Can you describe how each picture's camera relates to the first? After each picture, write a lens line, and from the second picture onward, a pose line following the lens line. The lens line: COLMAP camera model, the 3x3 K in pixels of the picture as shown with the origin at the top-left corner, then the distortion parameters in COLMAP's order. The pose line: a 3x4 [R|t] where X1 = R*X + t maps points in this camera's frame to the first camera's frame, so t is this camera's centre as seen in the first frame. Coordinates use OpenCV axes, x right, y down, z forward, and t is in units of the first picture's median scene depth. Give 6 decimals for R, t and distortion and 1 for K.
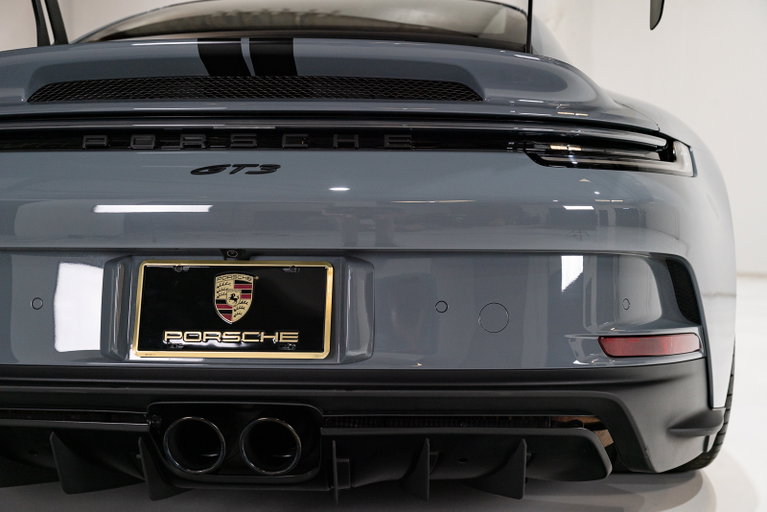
lens RADIAL K [[672.8, 0, 383.3], [0, 672.8, 239.4], [0, 0, 1]] dist [0.001453, -0.010008]
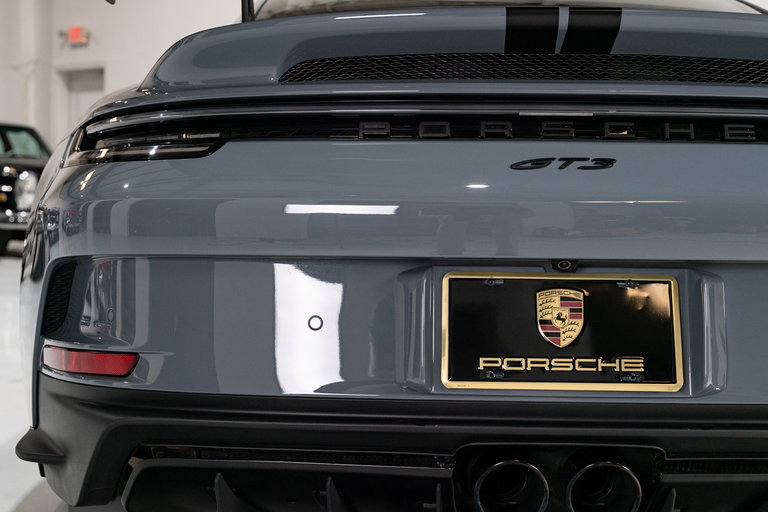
lens RADIAL K [[786.3, 0, 385.2], [0, 786.3, 228.6], [0, 0, 1]] dist [-0.038948, -0.002040]
pose [[0.999973, 0.007094, -0.002120, -0.426324], [-0.007136, 0.999762, -0.020595, -0.001996], [0.001973, 0.020609, 0.999786, 0.024960]]
